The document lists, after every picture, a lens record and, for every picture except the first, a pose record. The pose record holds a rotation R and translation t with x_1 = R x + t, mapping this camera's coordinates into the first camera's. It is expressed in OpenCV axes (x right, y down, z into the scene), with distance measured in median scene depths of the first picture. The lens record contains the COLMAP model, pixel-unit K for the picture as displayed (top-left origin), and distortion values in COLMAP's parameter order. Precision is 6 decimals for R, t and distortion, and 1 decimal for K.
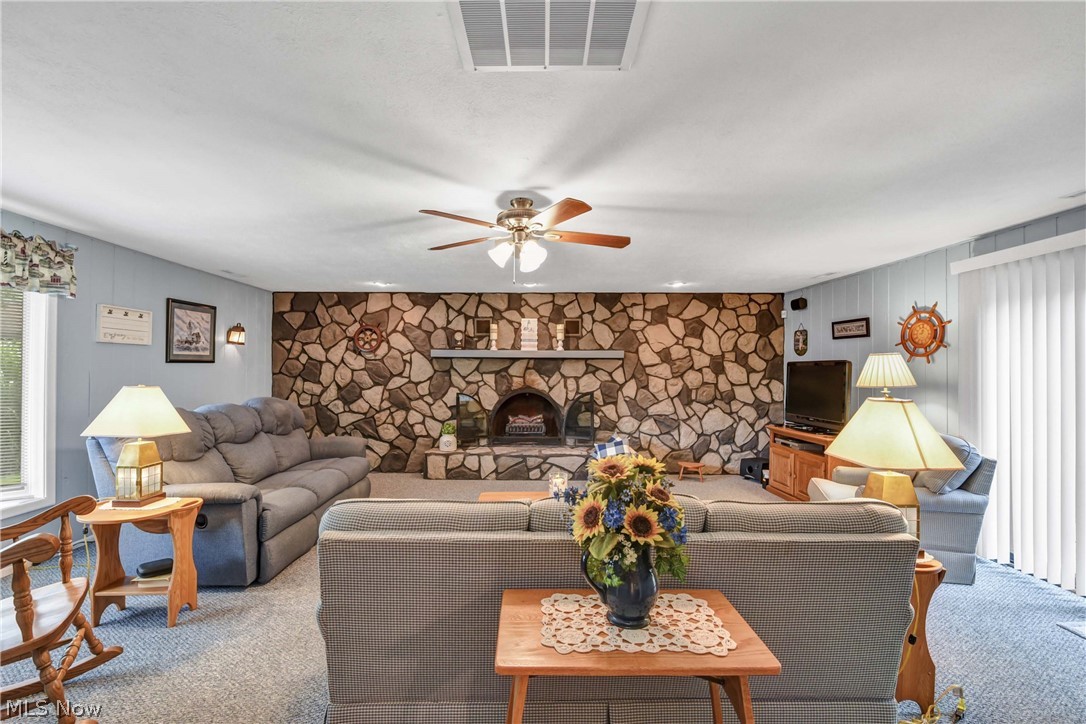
lens RADIAL K [[478.2, 0, 533.8], [0, 478.2, 364.1], [0, 0, 1]] dist [0.000123, -0.010174]
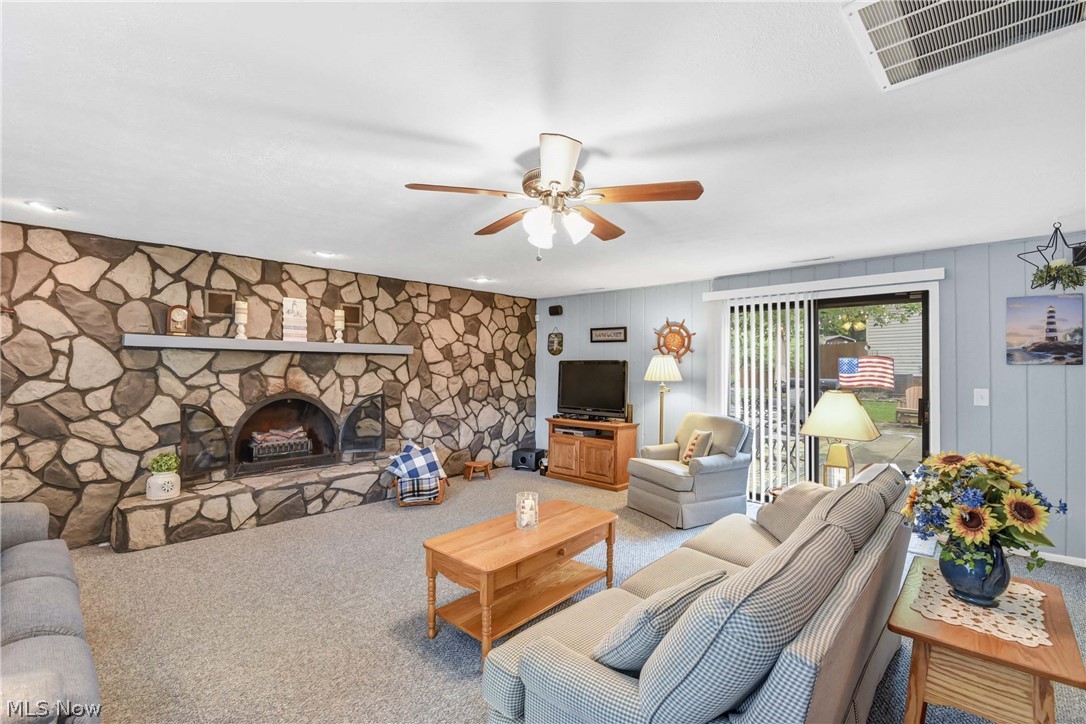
lens RADIAL K [[477.5, 0, 542.5], [0, 477.5, 357.7], [0, 0, 1]] dist [0.000137, -0.011202]
pose [[0.690161, 0.014098, 0.723518, -0.278631], [-0.010724, 0.999900, -0.009253, -0.000574], [-0.723576, -0.001373, 0.690243, 0.211286]]
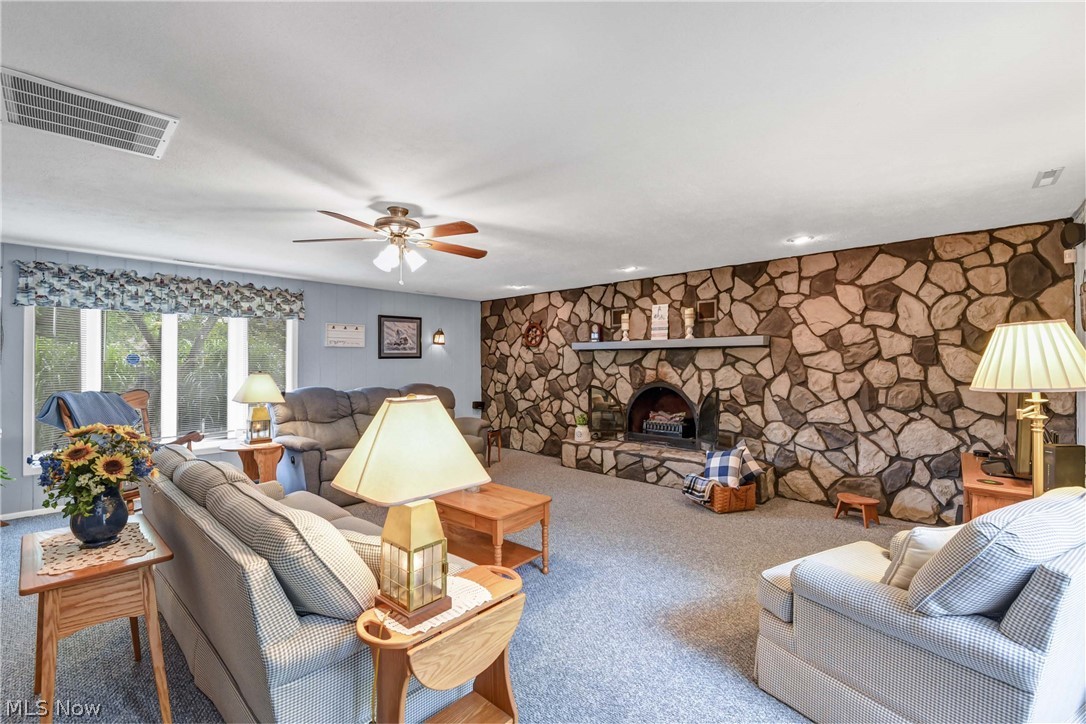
lens RADIAL K [[477.5, 0, 542.5], [0, 477.5, 357.7], [0, 0, 1]] dist [0.000137, -0.011202]
pose [[0.730602, -0.013642, -0.682668, 0.441758], [0.014668, 0.999883, -0.004283, 0.005484], [0.682647, -0.006884, 0.730716, 0.190890]]
